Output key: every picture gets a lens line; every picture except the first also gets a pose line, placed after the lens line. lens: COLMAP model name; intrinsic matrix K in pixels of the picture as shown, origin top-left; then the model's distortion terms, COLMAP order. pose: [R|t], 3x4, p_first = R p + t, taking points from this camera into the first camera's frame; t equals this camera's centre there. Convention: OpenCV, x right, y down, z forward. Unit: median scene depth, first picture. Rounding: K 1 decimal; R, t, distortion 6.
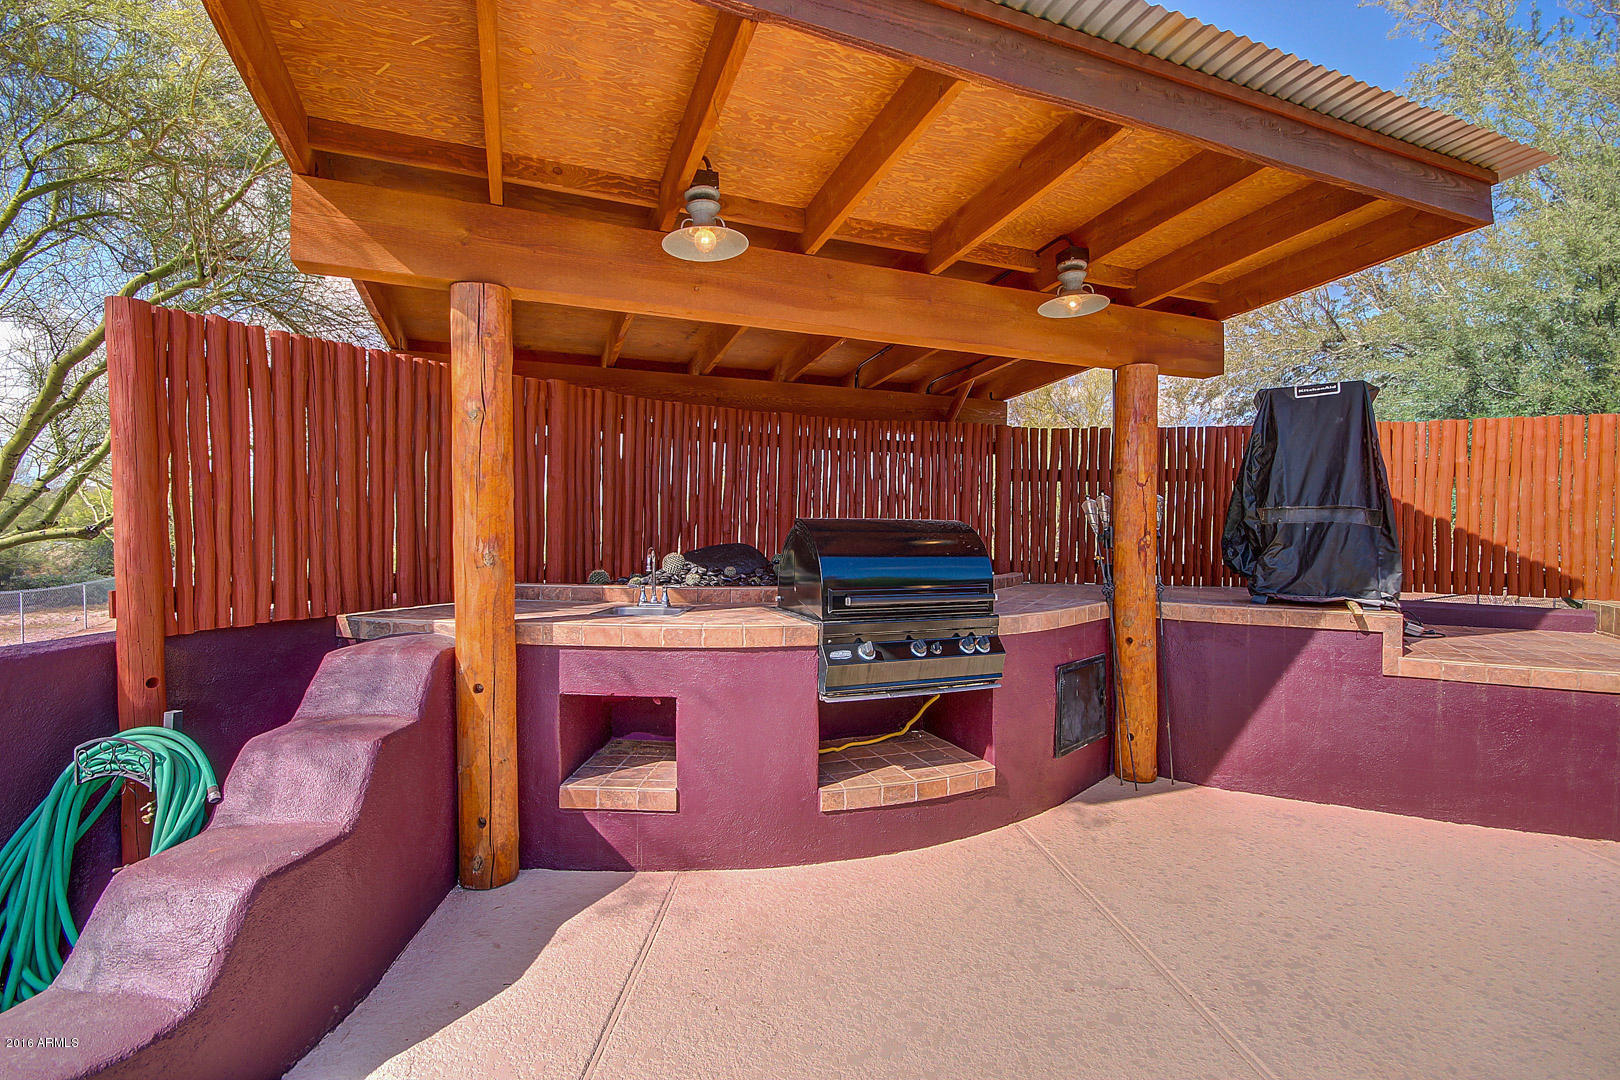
lens RADIAL K [[738.1, 0, 816.9], [0, 738.1, 538.9], [0, 0, 1]] dist [-0.003514, -0.003700]
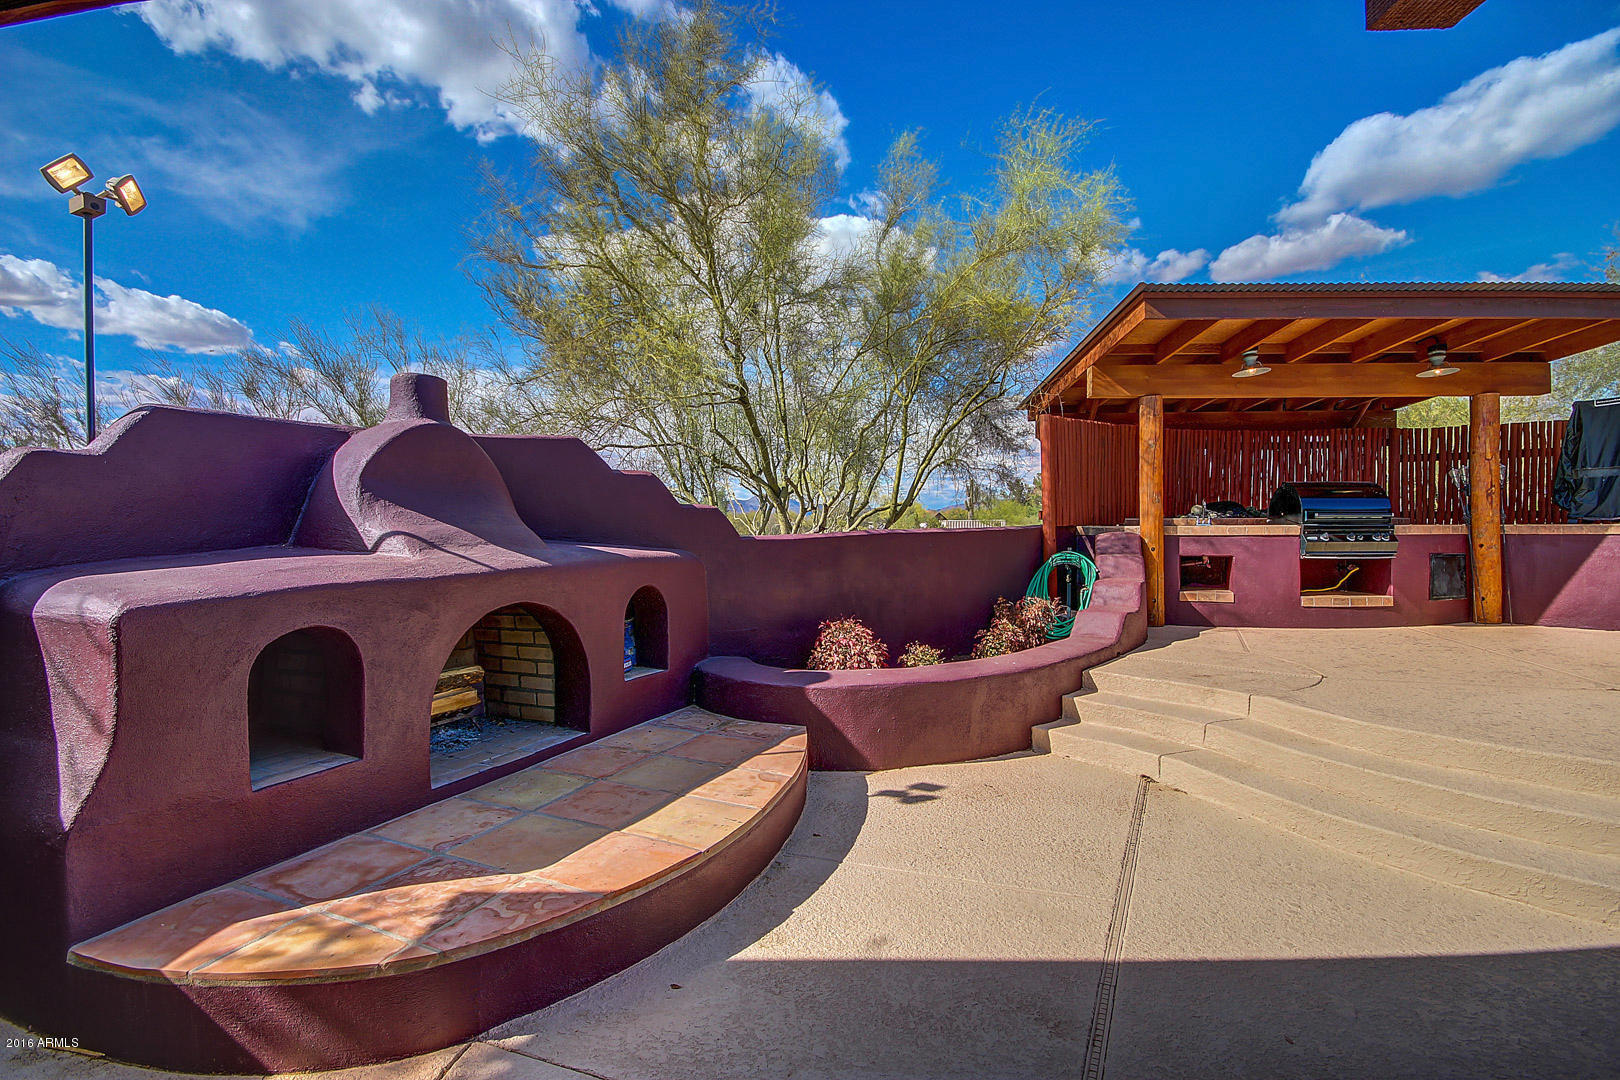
lens RADIAL K [[738.1, 0, 816.5], [0, 738.1, 539.9], [0, 0, 1]] dist [-0.003514, -0.003700]
pose [[0.915027, -0.007897, -0.403315, -0.356153], [0.006556, 0.999967, -0.004707, 0.124924], [0.403339, 0.001663, 0.915049, -1.356072]]
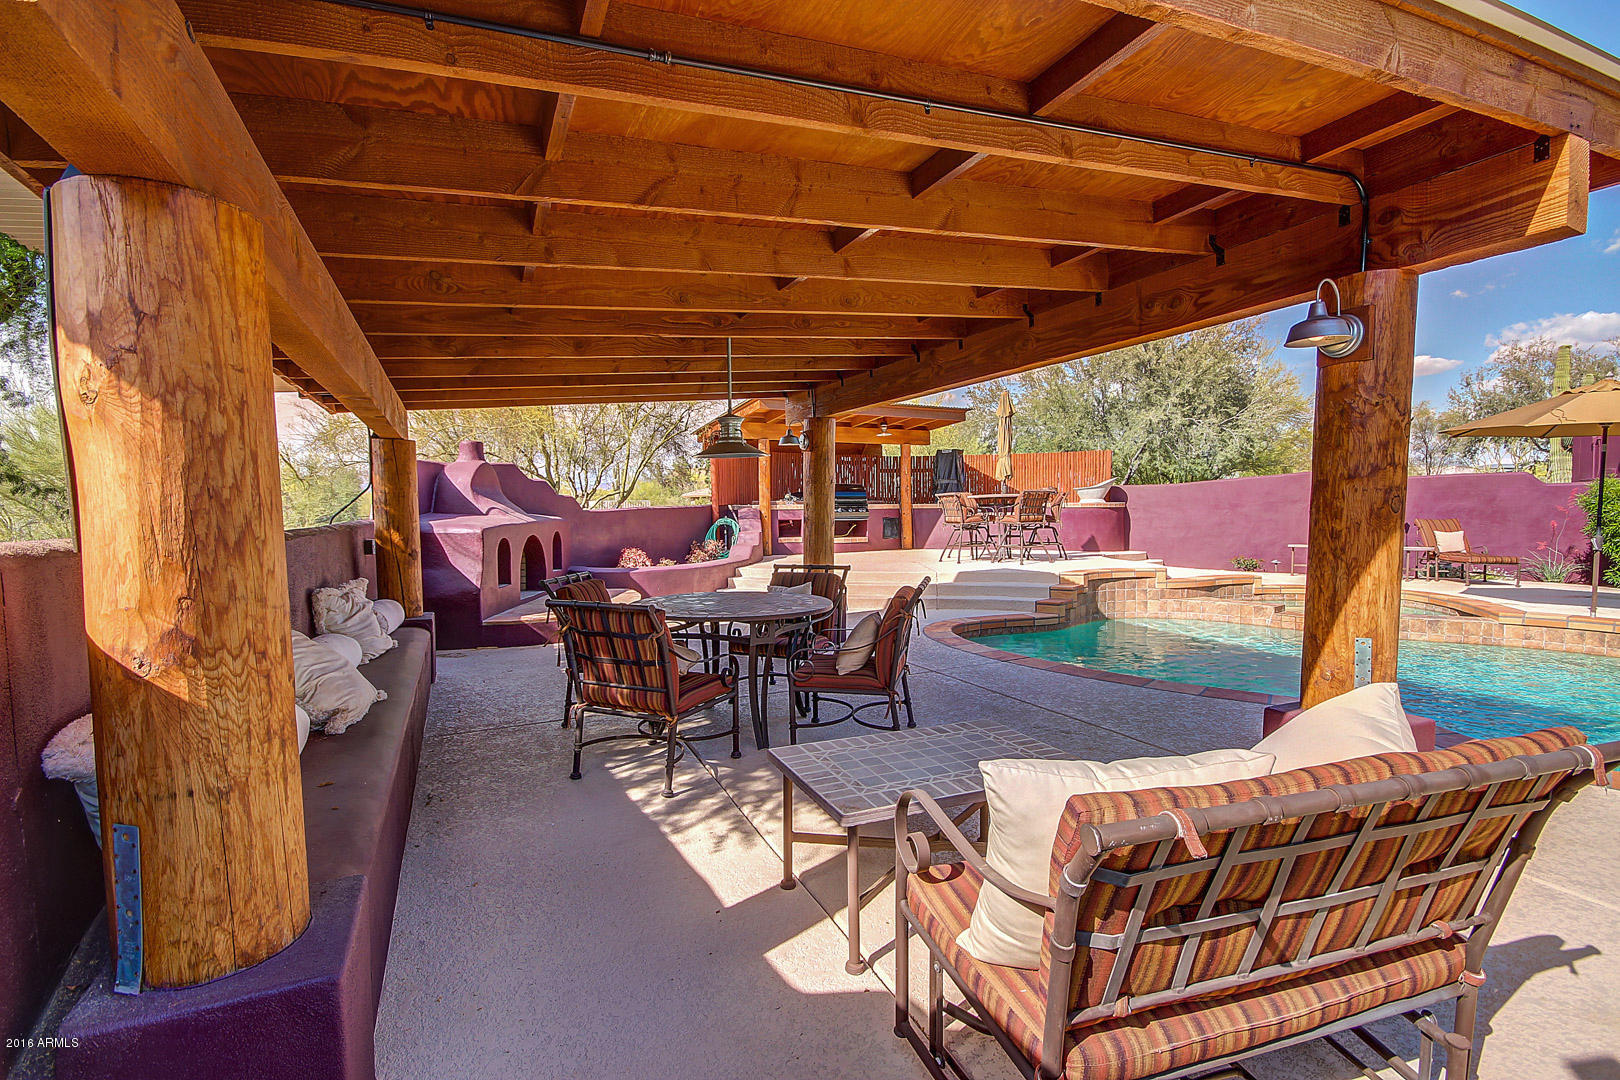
lens RADIAL K [[738.1, 0, 819.8], [0, 738.1, 540.8], [0, 0, 1]] dist [-0.003514, -0.003700]
pose [[0.997529, -0.019650, 0.067448, -0.310774], [0.017625, 0.999379, 0.030497, 0.159059], [-0.068005, -0.029233, 0.997257, -3.017860]]
